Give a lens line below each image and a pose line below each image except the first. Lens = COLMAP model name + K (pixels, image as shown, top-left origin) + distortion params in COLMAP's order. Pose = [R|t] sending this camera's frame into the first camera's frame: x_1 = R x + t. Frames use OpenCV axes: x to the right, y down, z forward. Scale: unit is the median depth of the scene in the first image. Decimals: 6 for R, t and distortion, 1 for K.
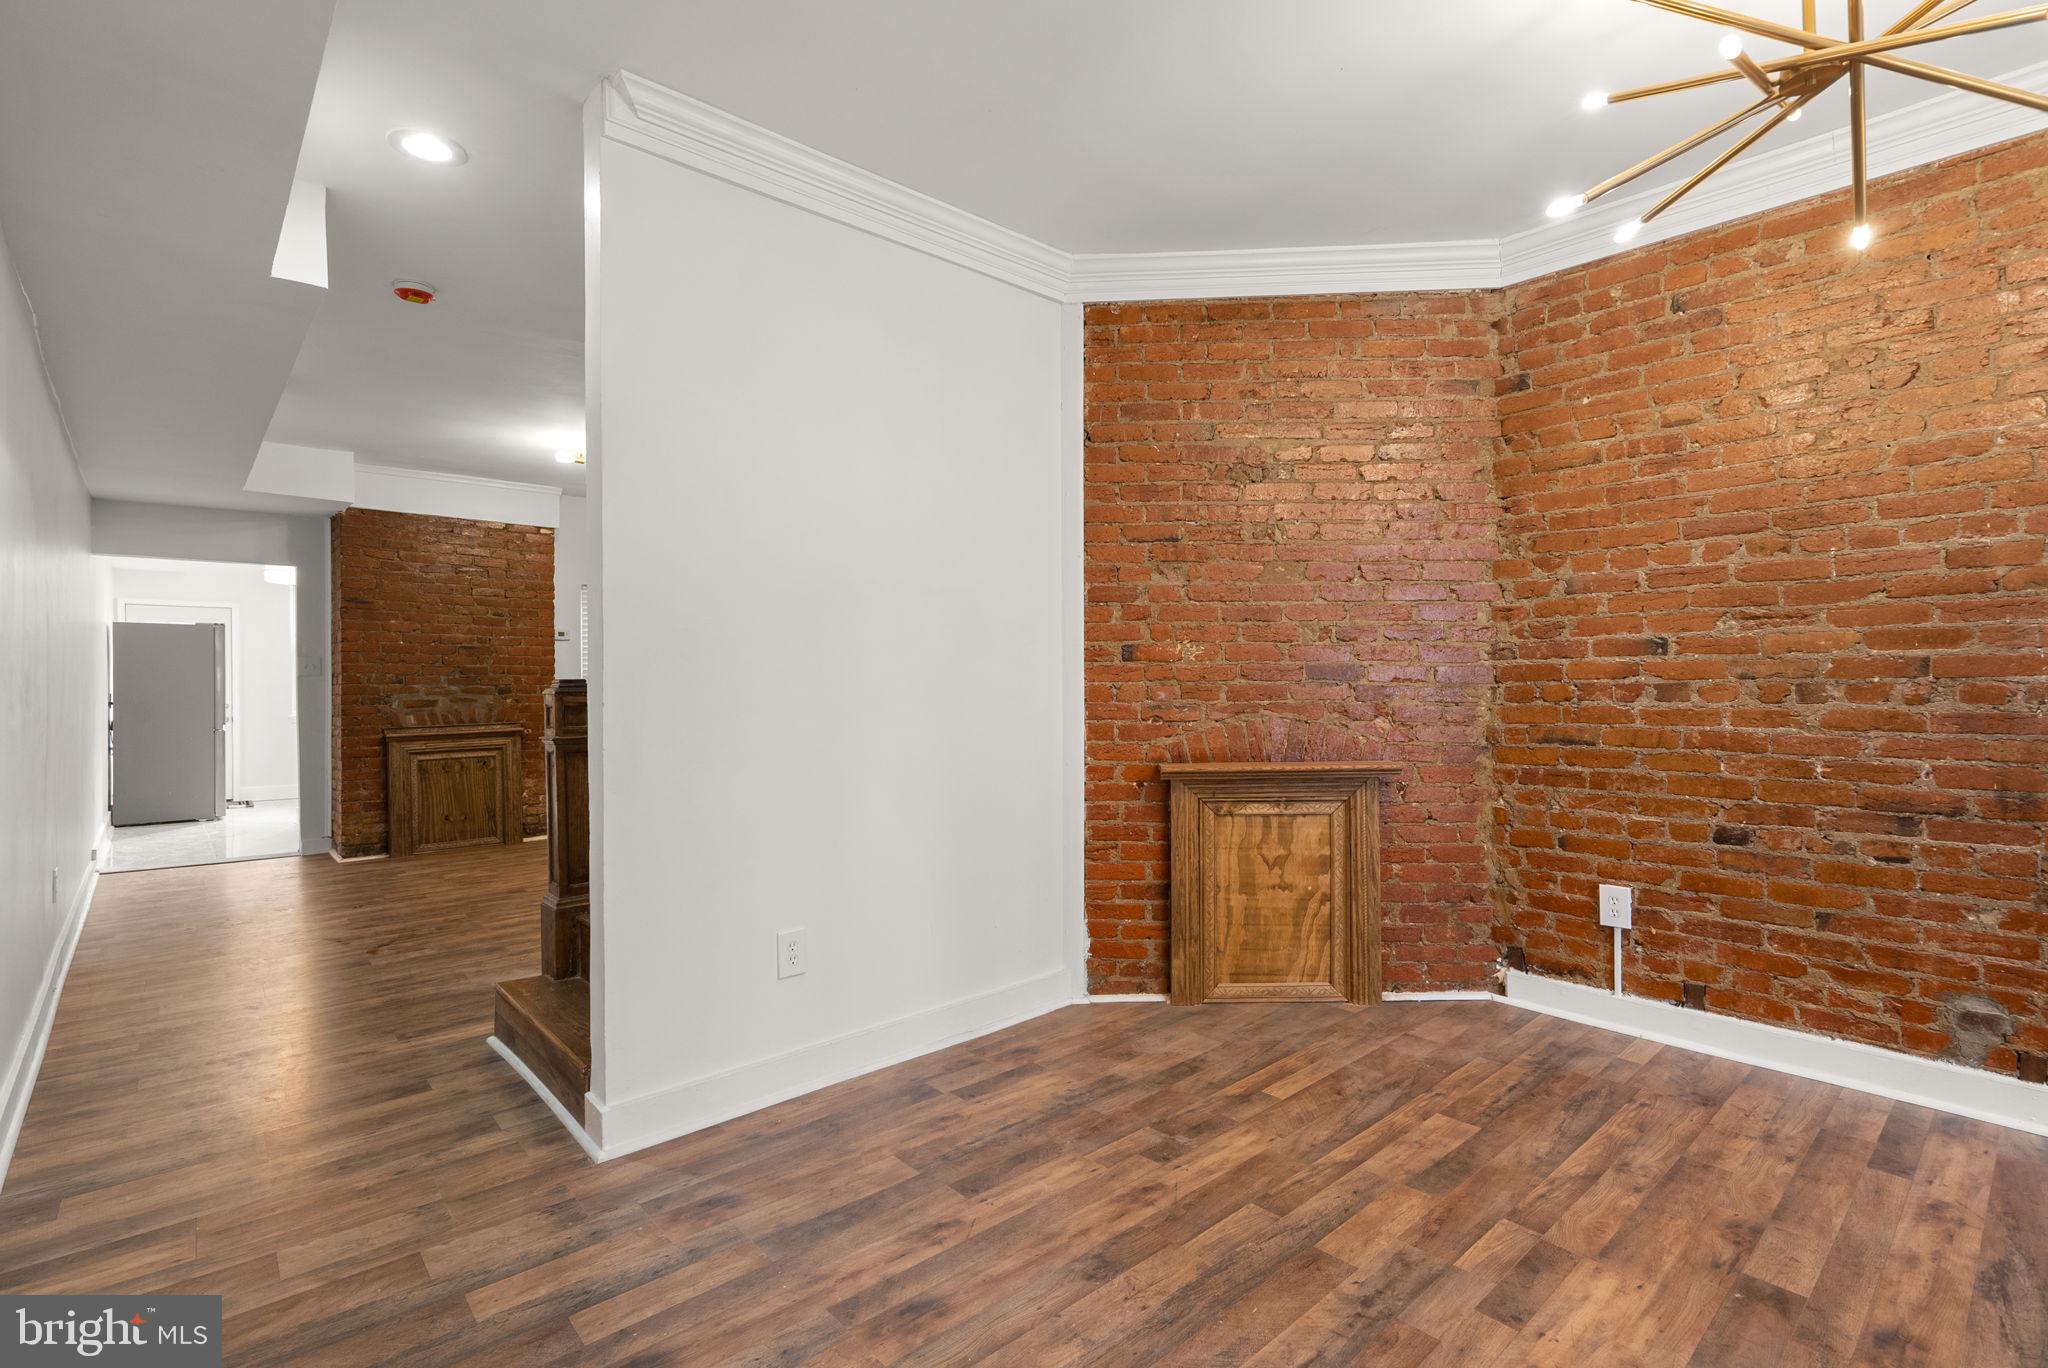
lens RADIAL K [[935.9, 0, 1013.6], [0, 935.9, 682.4], [0, 0, 1]] dist [-0.005745, 0.002283]
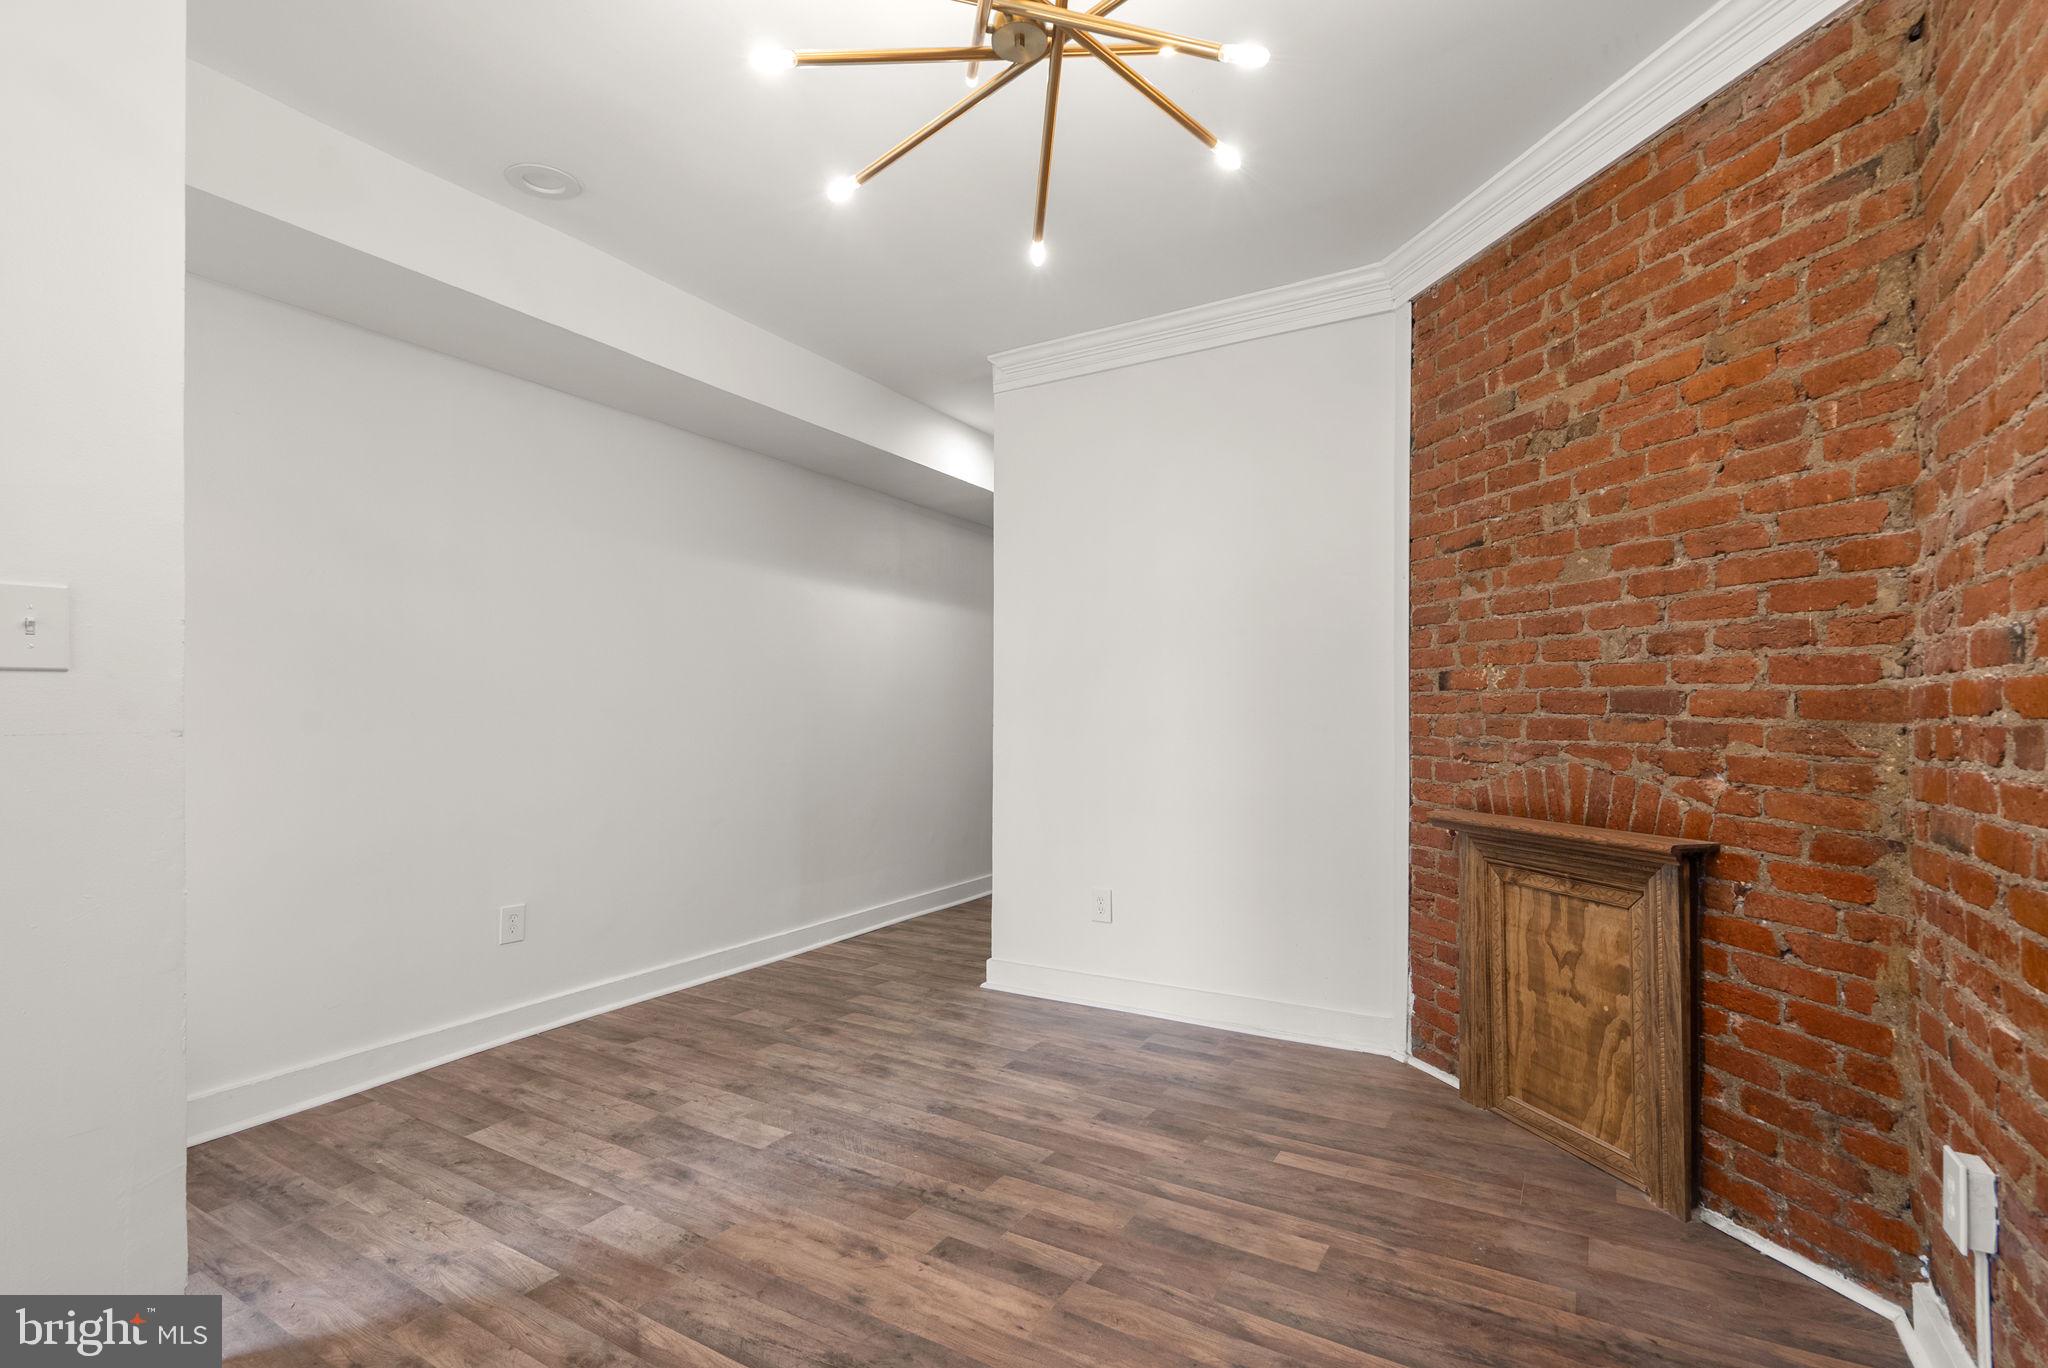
lens RADIAL K [[935.9, 0, 1022.2], [0, 935.9, 702.5], [0, 0, 1]] dist [-0.005745, 0.002283]
pose [[0.302973, -0.004486, -0.952988, 0.872277], [0.002377, 0.999989, -0.003952, -0.008989], [0.952996, -0.001068, 0.302981, 0.375384]]
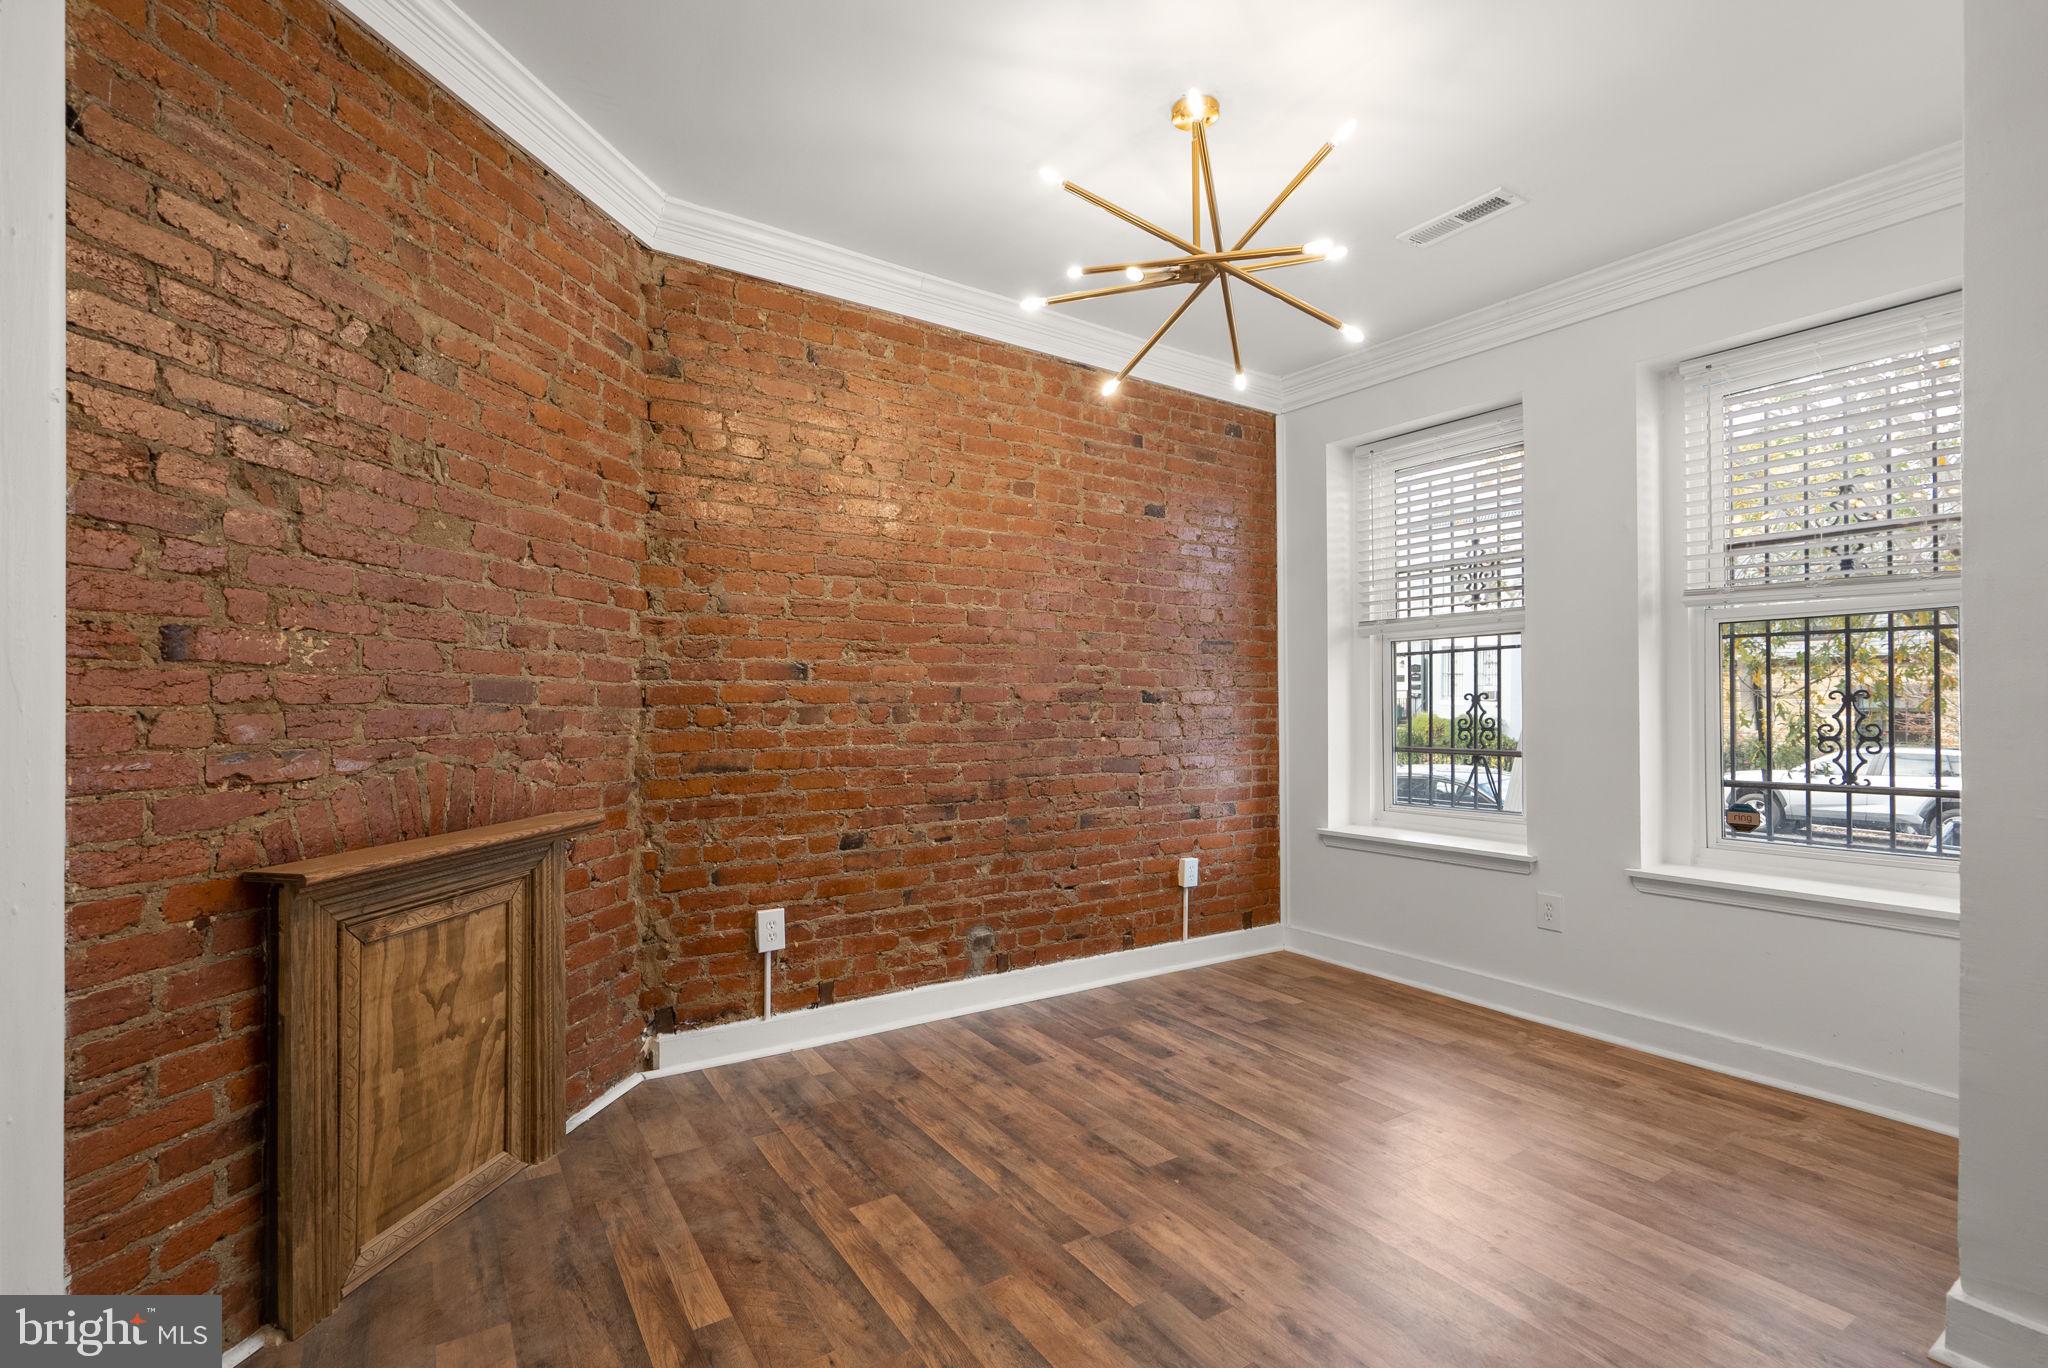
lens RADIAL K [[935.9, 0, 1023.5], [0, 935.9, 698.3], [0, 0, 1]] dist [-0.005745, 0.002283]
pose [[0.137989, 0.007179, 0.990408, -0.286237], [-0.001805, 0.999974, -0.006996, -0.001792], [-0.990432, -0.000822, 0.137999, 0.546065]]
